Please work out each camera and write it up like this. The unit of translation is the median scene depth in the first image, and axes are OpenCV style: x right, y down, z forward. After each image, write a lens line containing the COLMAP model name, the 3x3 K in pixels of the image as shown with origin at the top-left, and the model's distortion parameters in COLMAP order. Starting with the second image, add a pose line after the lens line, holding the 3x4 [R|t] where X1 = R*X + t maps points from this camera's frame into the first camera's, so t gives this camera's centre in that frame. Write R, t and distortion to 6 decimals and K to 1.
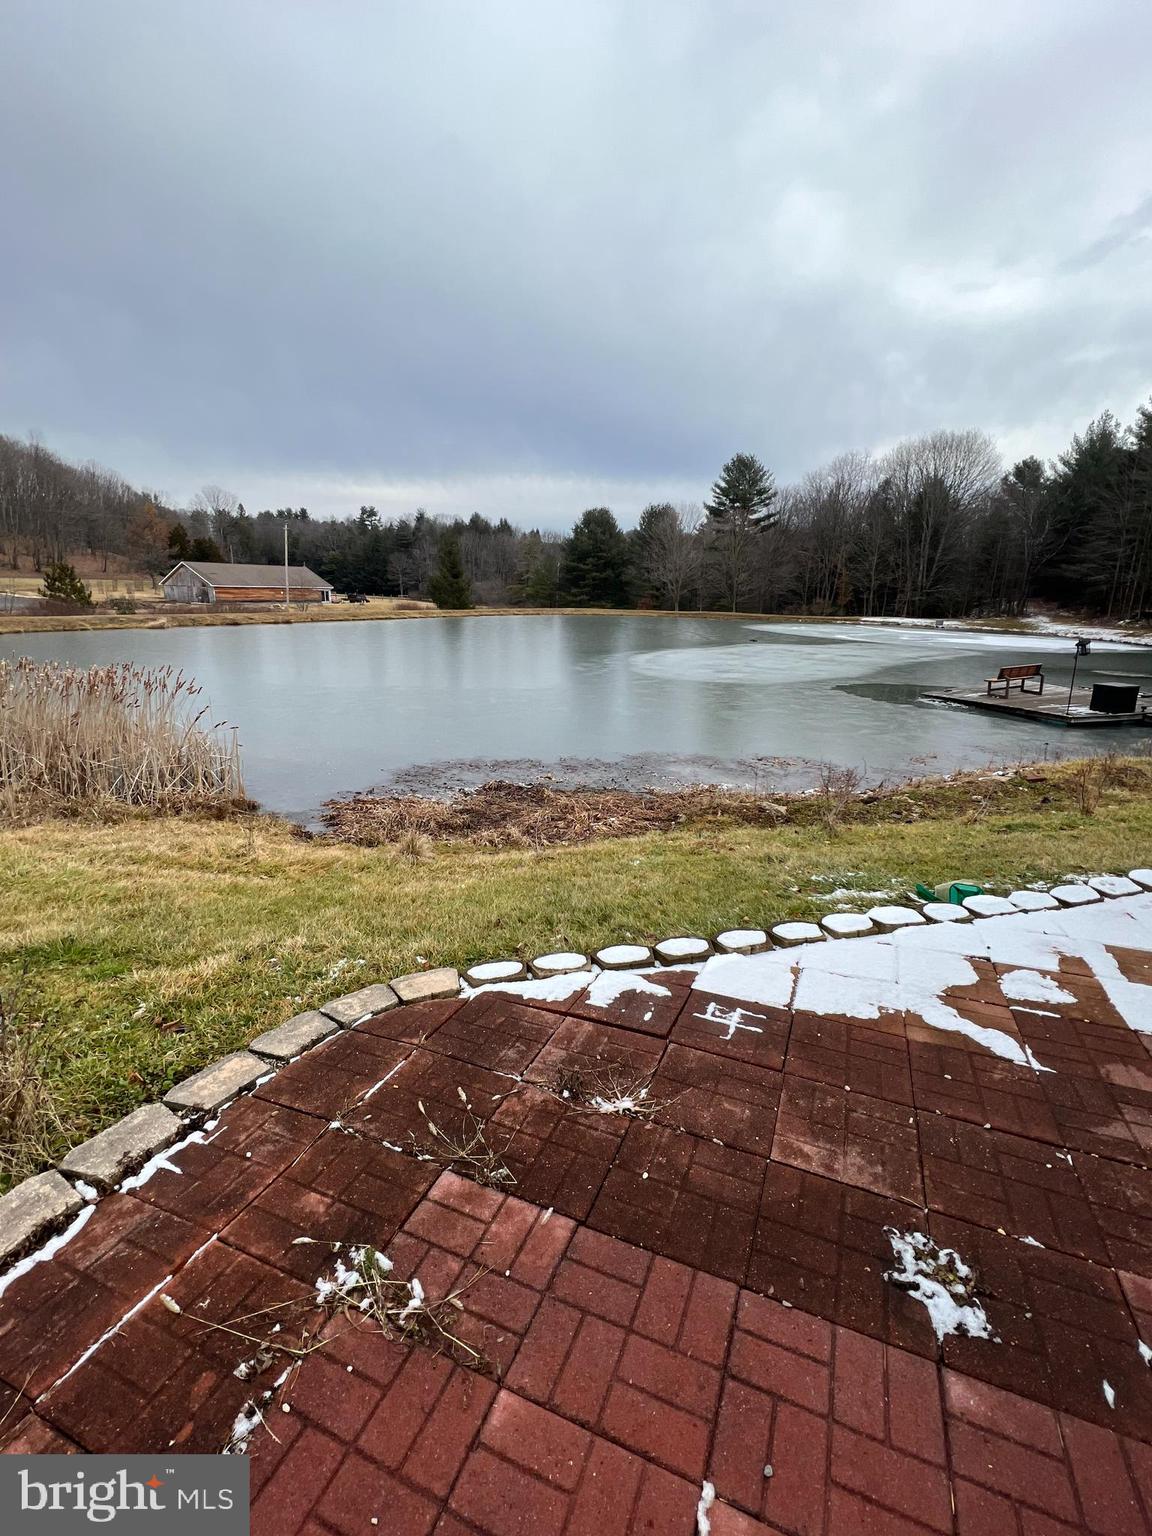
lens RADIAL K [[649.3, 0, 576.0], [0, 649.3, 768.0], [0, 0, 1]] dist [0.000701, -0.005672]
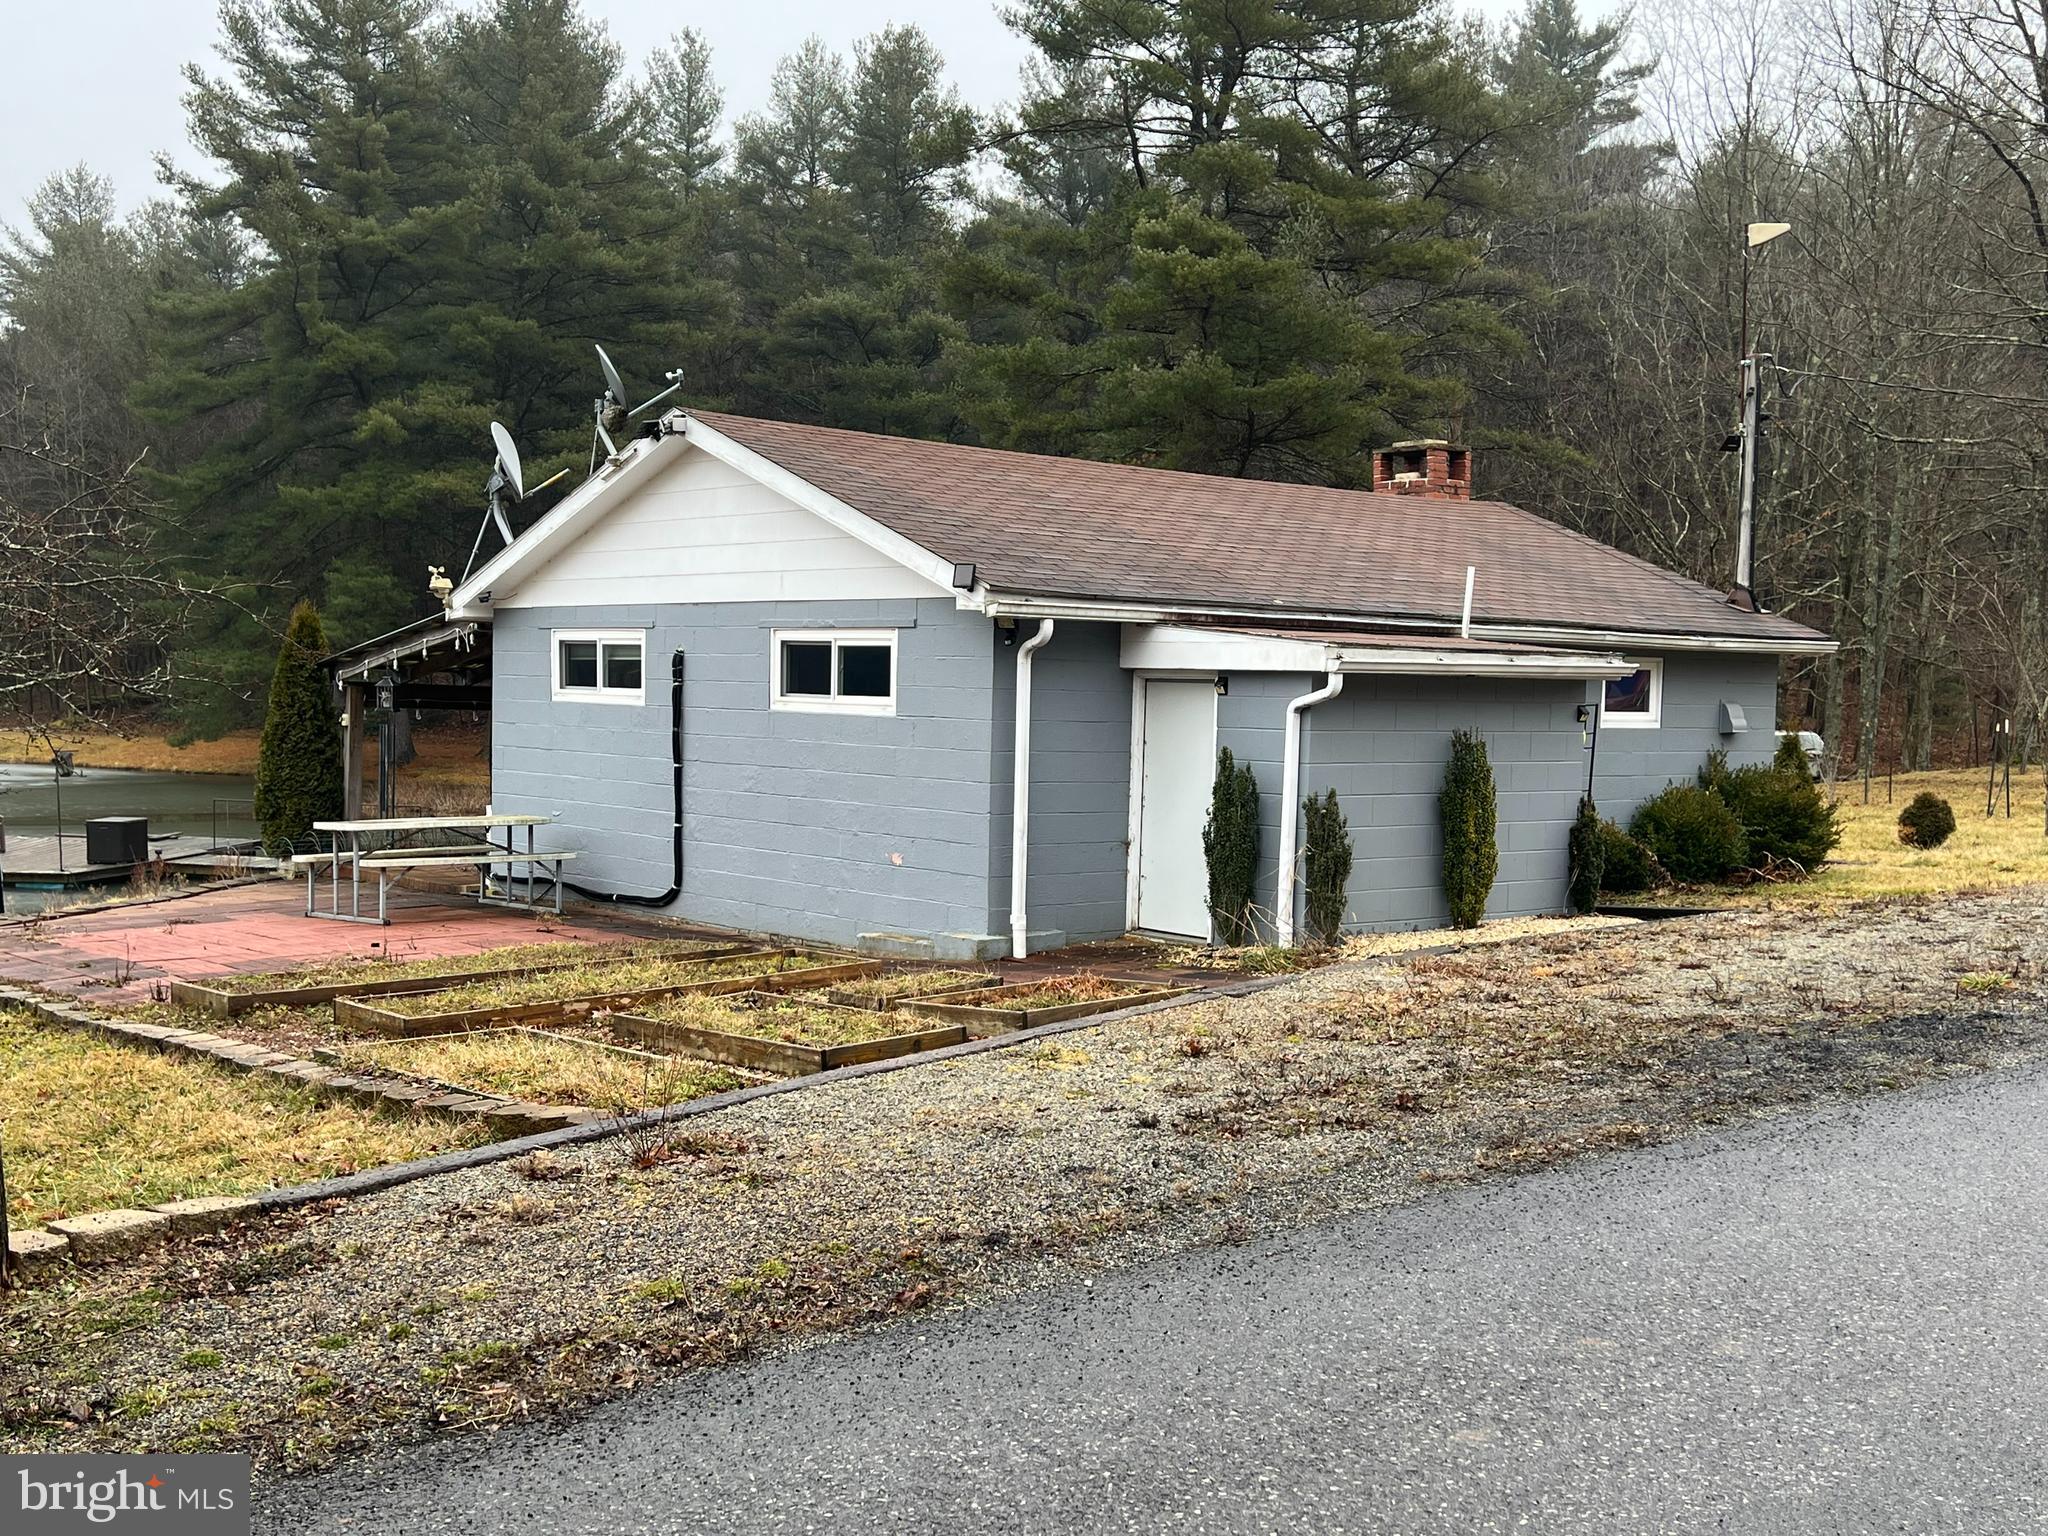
lens RADIAL K [[2258.6, 0, 1015.3], [0, 2258.6, 774.8], [0, 0, 1]] dist [0.133205, -0.253225]
pose [[0.453381, -0.040901, 0.890378, -1.693930], [0.221606, 0.972752, -0.068157, 0.387869], [-0.863329, 0.228214, 0.450091, -1.732354]]
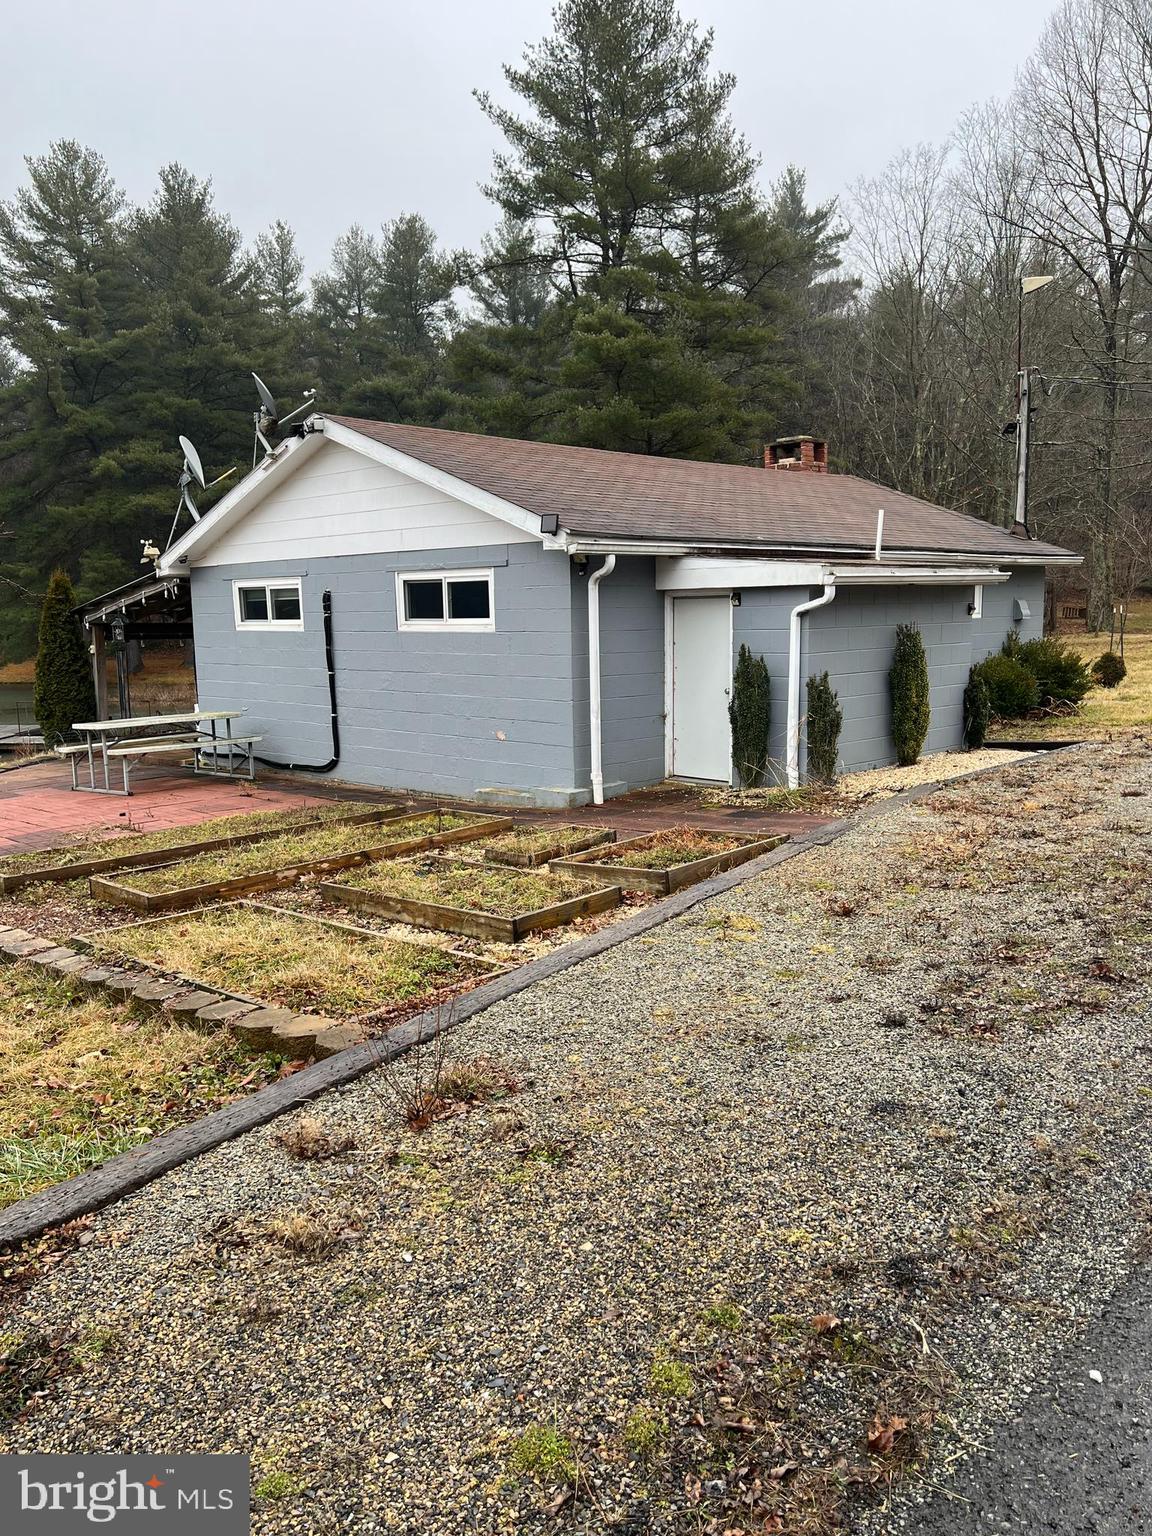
lens RADIAL K [[1239.8, 0, 576.0], [0, 1239.8, 768.0], [0, 0, 1]] dist [0.067171, -0.082457]
pose [[0.384056, -0.138752, 0.912825, -1.288186], [0.268094, 0.962808, 0.033553, 0.306044], [-0.883531, 0.231836, 0.406971, -1.385436]]
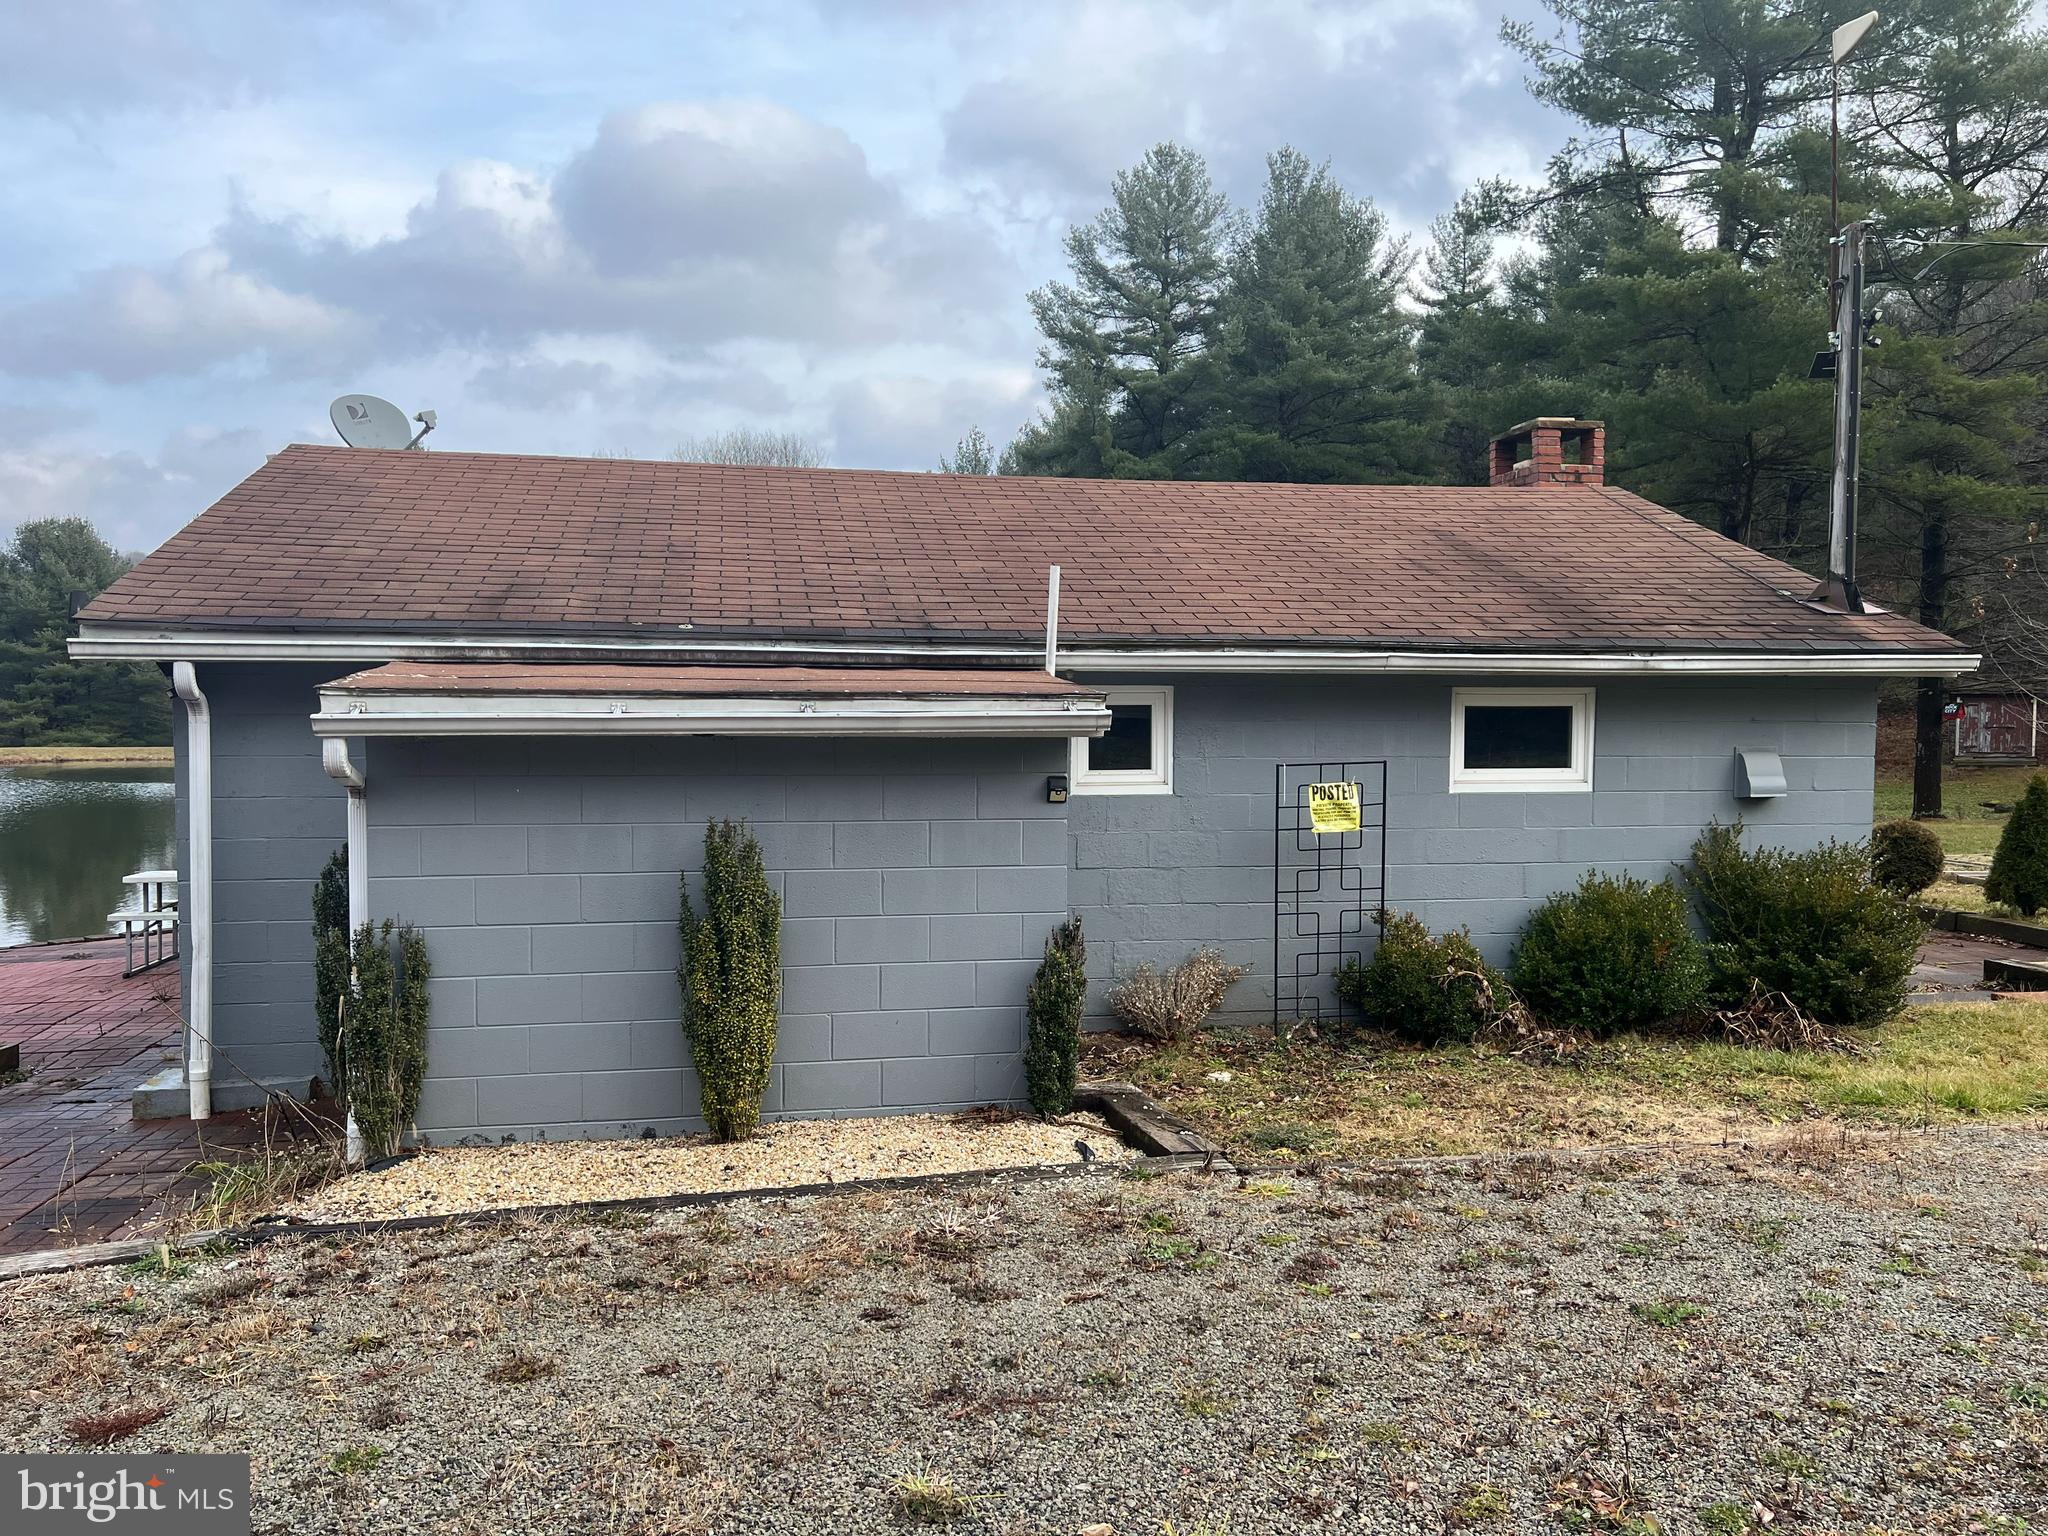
lens RADIAL K [[1565.2, 0, 1024.0], [0, 1565.2, 768.0], [0, 0, 1]] dist [0.004409, -0.002132]
pose [[0.846145, -0.036439, 0.531705, 0.071320], [0.150006, 0.973610, -0.171991, 0.448431], [-0.511407, 0.225288, 0.829282, -2.000281]]
